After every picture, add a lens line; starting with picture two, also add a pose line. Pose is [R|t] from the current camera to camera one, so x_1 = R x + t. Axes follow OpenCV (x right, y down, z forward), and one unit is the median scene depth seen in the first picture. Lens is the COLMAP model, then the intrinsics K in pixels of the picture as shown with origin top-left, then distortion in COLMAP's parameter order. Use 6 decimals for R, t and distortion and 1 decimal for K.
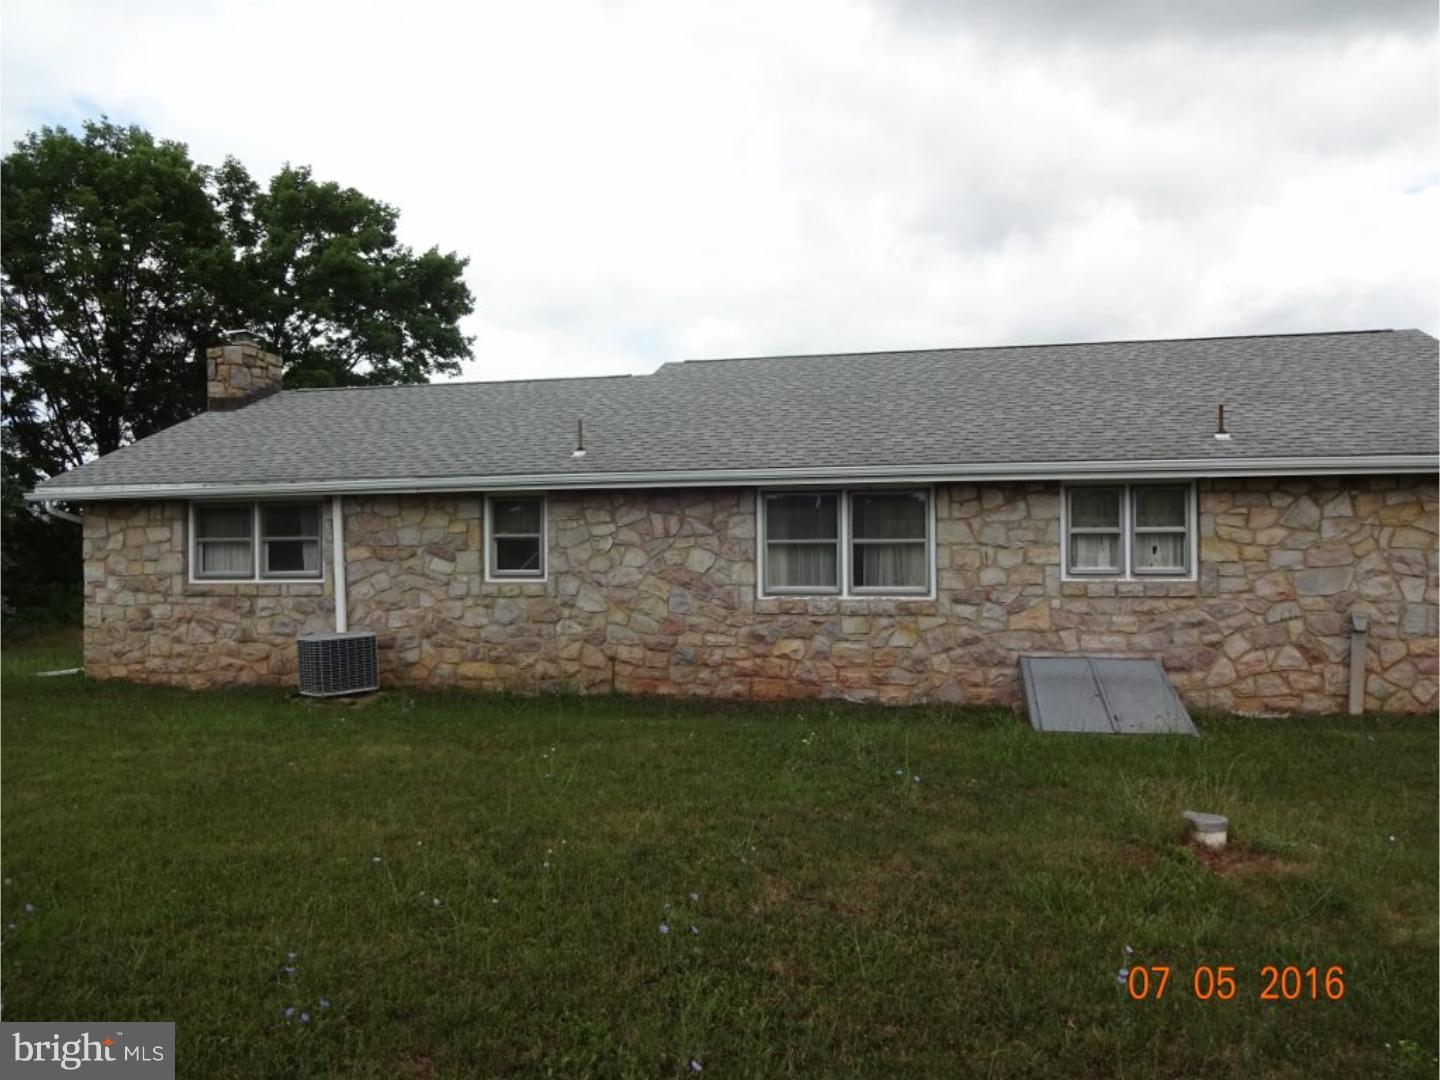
lens RADIAL K [[1070.3, 0, 720.0], [0, 1070.3, 540.0], [0, 0, 1]] dist [0.007248, -0.002053]
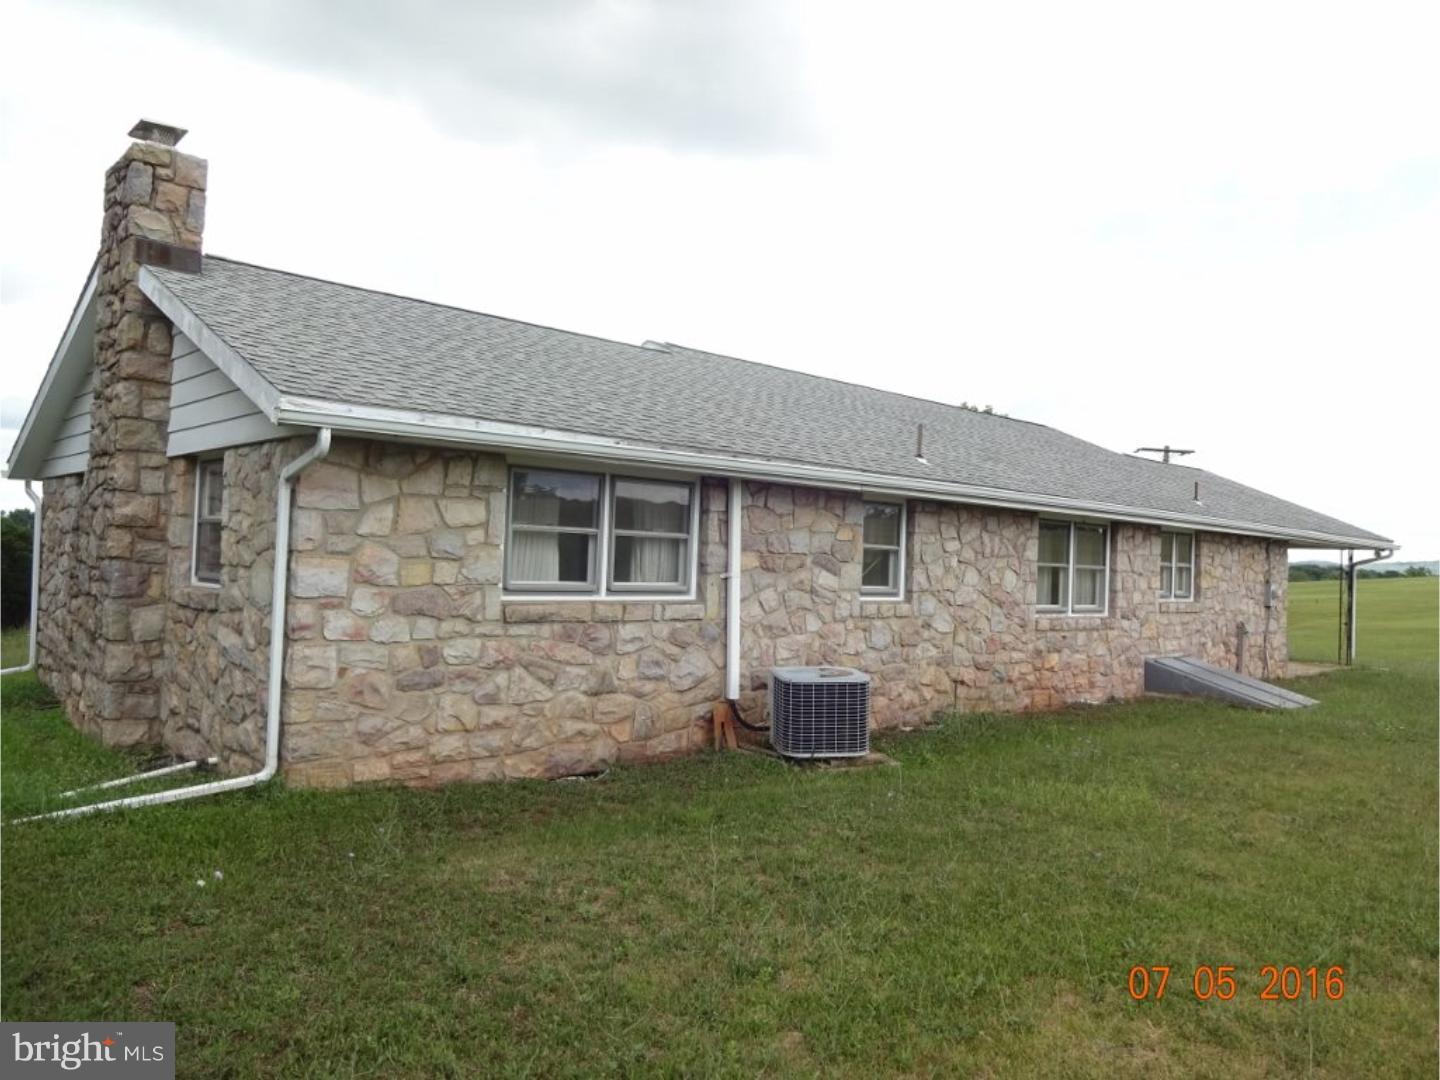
lens RADIAL K [[1070.3, 0, 720.0], [0, 1070.3, 540.0], [0, 0, 1]] dist [0.007248, -0.002053]
pose [[0.552633, 0.042690, 0.832331, -0.949337], [-0.058348, 0.998219, -0.012457, 0.008462], [-0.831380, -0.041681, 0.554139, 0.606056]]
